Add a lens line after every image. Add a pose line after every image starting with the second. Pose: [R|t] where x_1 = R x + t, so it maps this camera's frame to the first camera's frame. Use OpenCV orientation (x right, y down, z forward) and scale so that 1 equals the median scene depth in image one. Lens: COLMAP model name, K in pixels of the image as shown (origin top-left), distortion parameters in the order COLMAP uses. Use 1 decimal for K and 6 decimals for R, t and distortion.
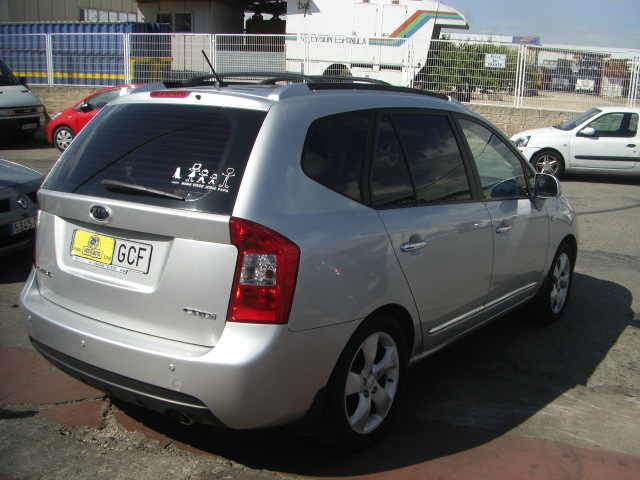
lens RADIAL K [[717.0, 0, 352.6], [0, 717.0, 267.6], [0, 0, 1]] dist [-0.179588, 0.102608]
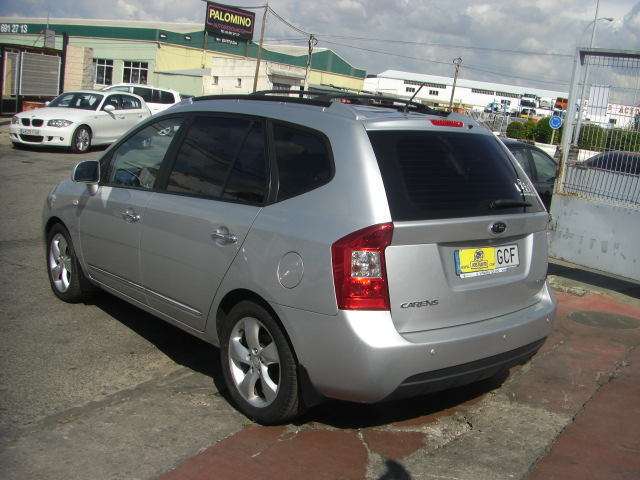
lens RADIAL K [[717.0, 0, 352.6], [0, 717.0, 267.6], [0, 0, 1]] dist [-0.179588, 0.102608]
pose [[0.245889, -0.226972, 0.942349, -1.529480], [0.159562, 0.968413, 0.191615, -0.275075], [-0.956075, 0.103248, 0.274338, 0.878793]]
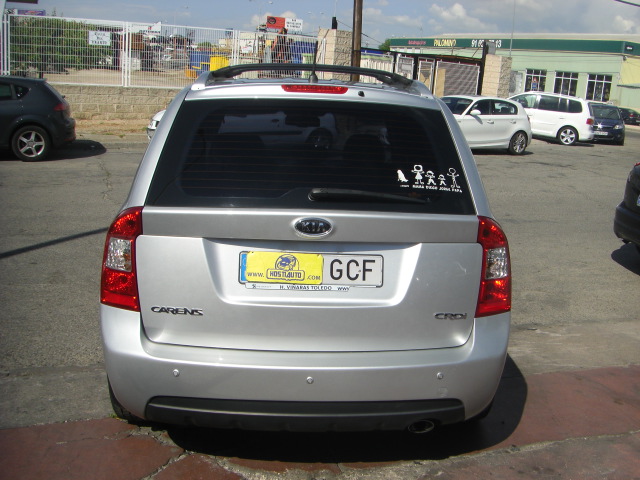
lens RADIAL K [[717.0, 0, 352.6], [0, 717.0, 267.6], [0, 0, 1]] dist [-0.179588, 0.102608]
pose [[0.783523, -0.145304, 0.604134, -0.832088], [0.123631, 0.989290, 0.077599, -0.087786], [-0.608939, 0.013889, 0.793096, 0.261806]]
